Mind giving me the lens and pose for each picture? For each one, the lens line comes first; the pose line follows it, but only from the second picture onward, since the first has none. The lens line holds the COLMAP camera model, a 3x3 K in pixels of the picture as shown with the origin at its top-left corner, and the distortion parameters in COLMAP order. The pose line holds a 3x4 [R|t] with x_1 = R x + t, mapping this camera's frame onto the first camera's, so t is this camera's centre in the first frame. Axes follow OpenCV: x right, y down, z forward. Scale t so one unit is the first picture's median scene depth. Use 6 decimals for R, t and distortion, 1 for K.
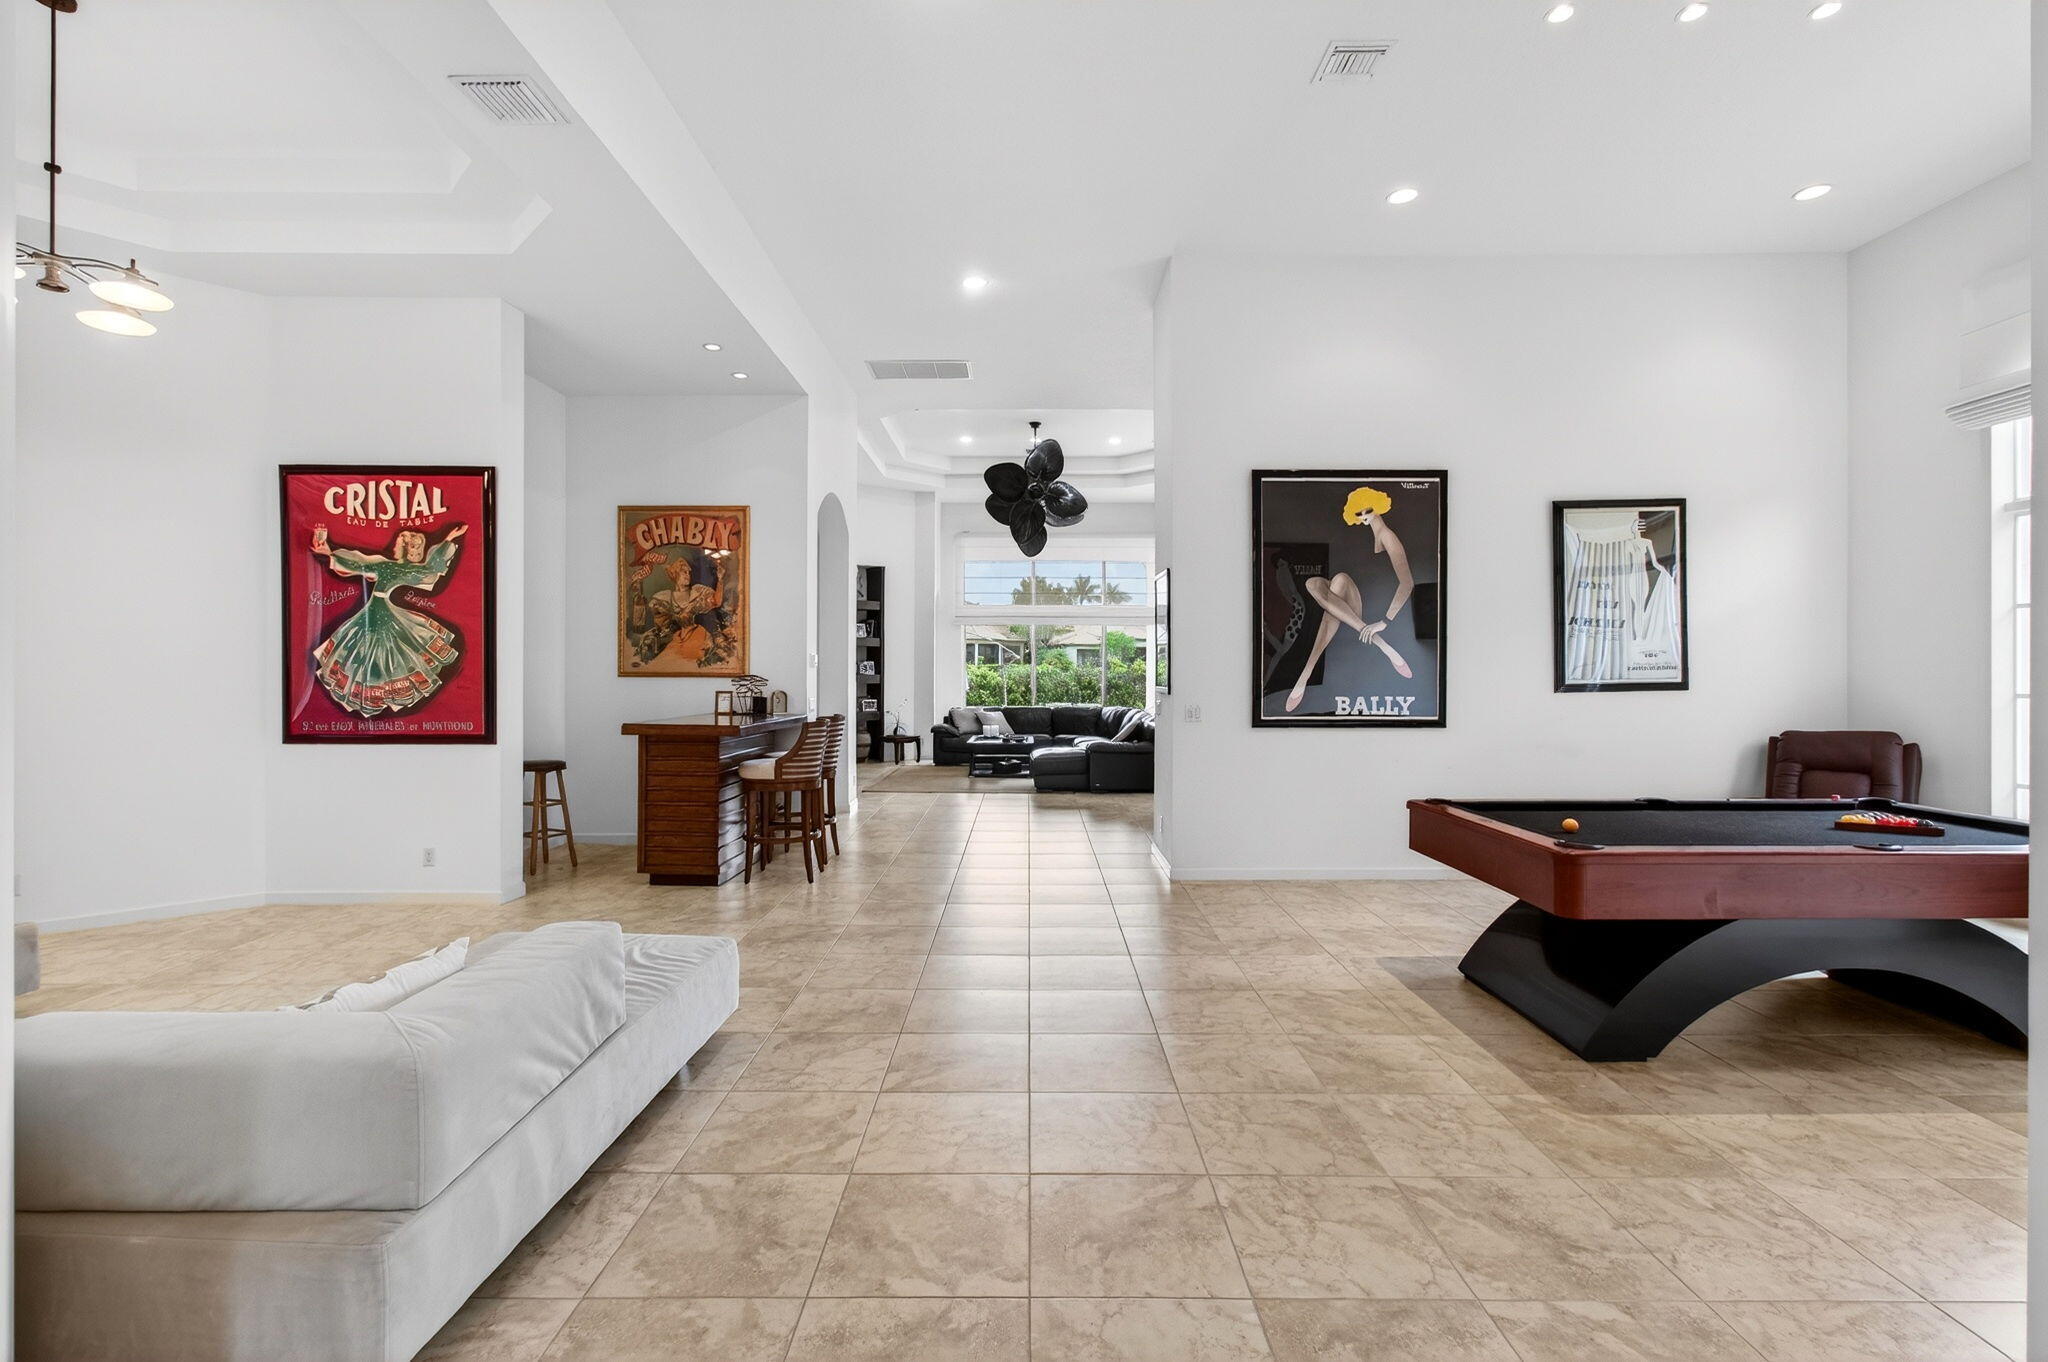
lens RADIAL K [[916.9, 0, 1020.8], [0, 916.9, 677.9], [0, 0, 1]] dist [-0.004737, 0.000238]
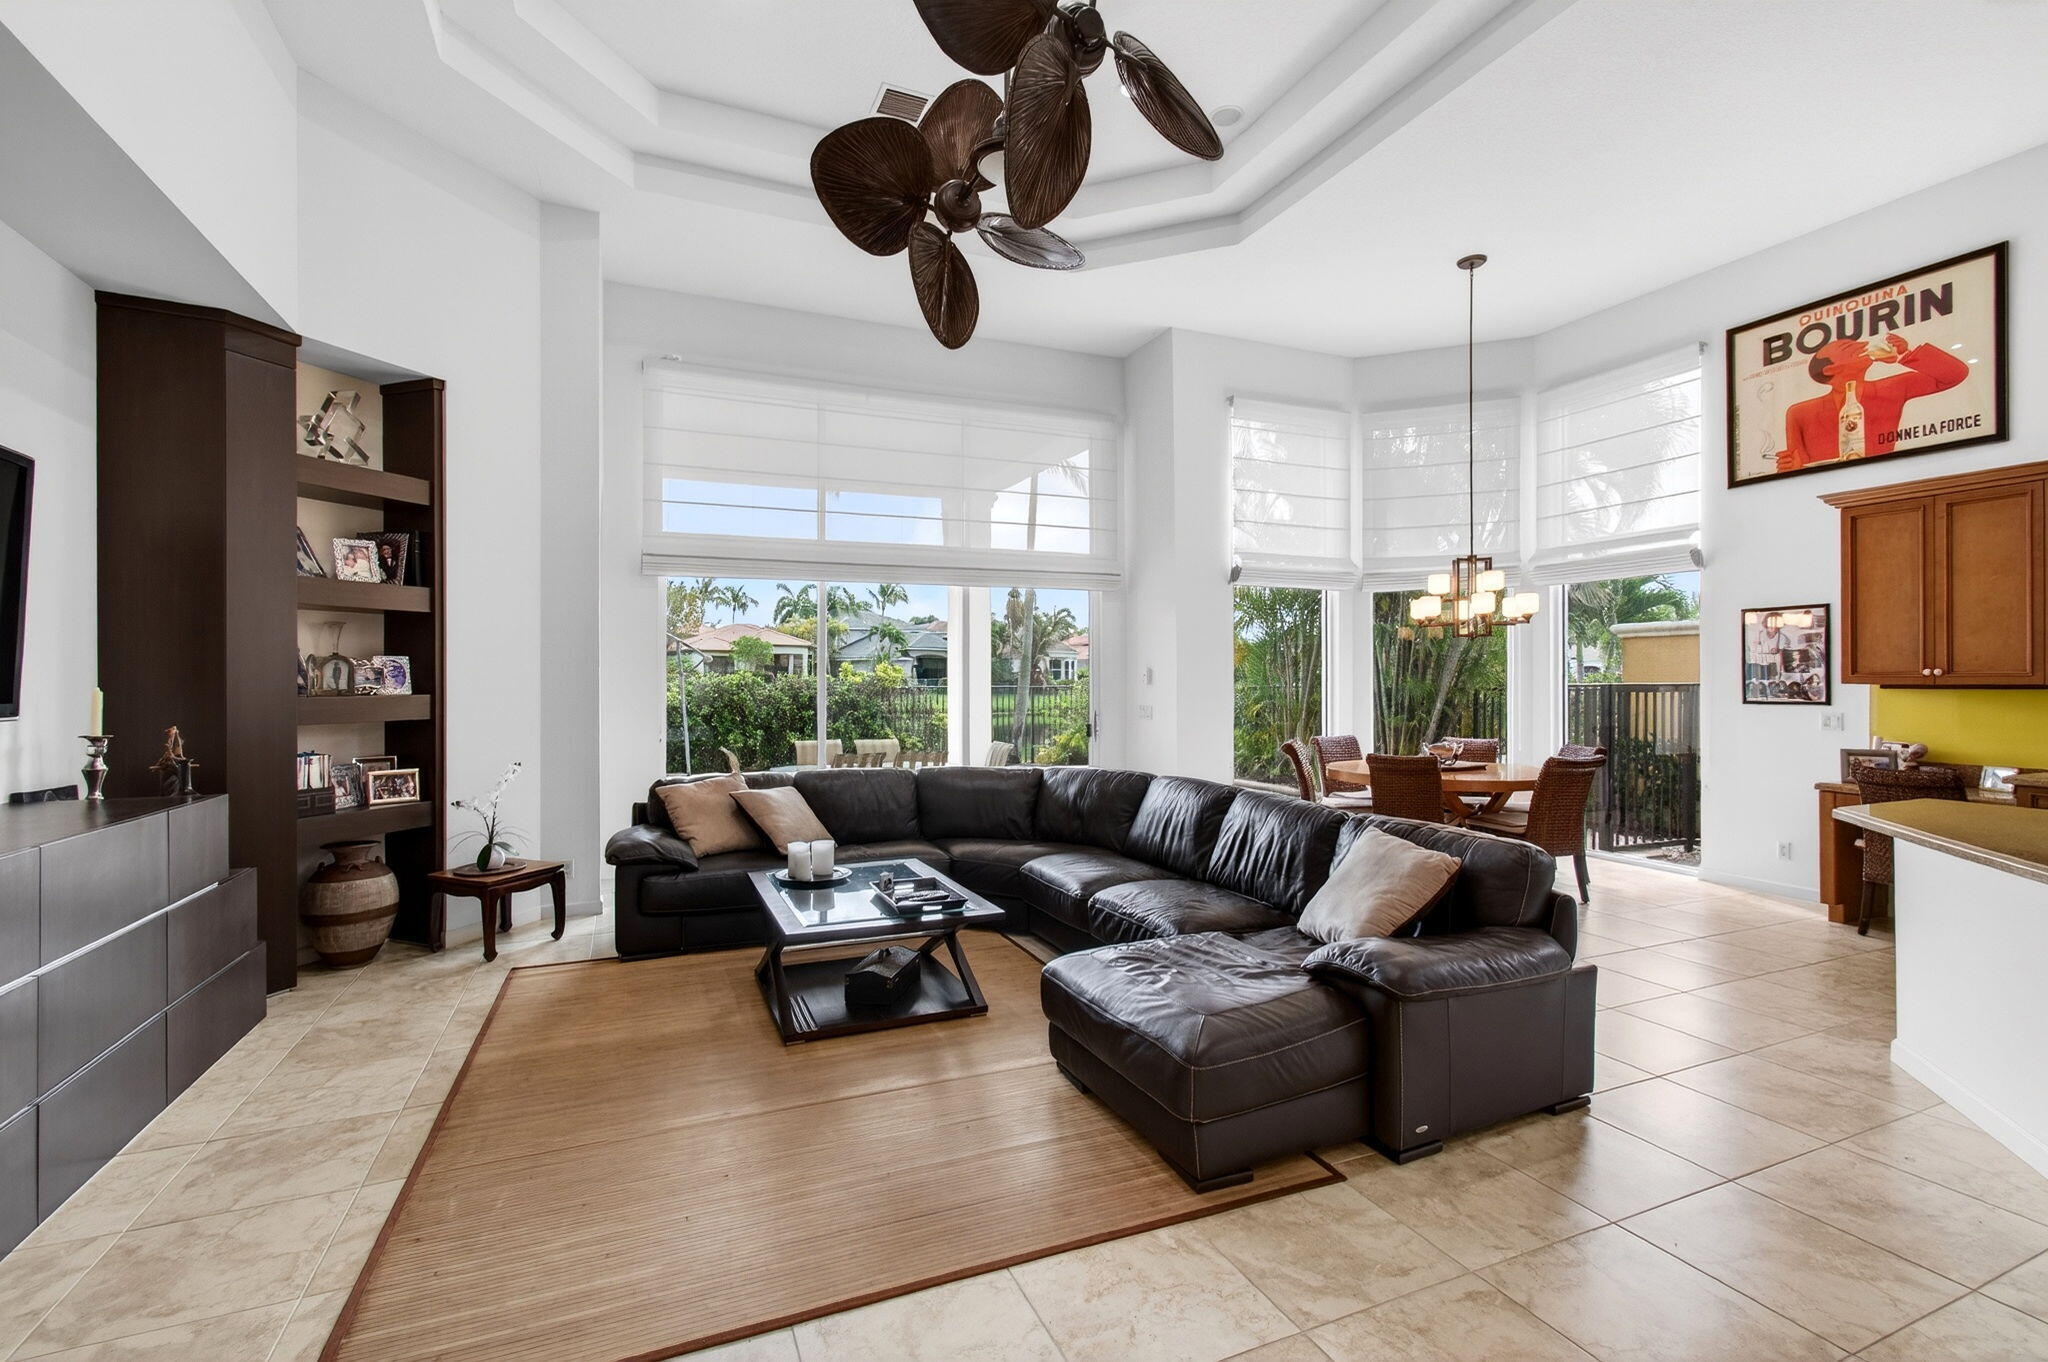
lens RADIAL K [[916.9, 0, 1036.8], [0, 916.9, 691.1], [0, 0, 1]] dist [-0.004737, 0.000238]
pose [[0.912634, -0.000962, 0.408776, -0.087282], [-0.000883, 0.999990, 0.004325, -0.006683], [-0.408777, -0.004308, 0.912624, 0.599284]]
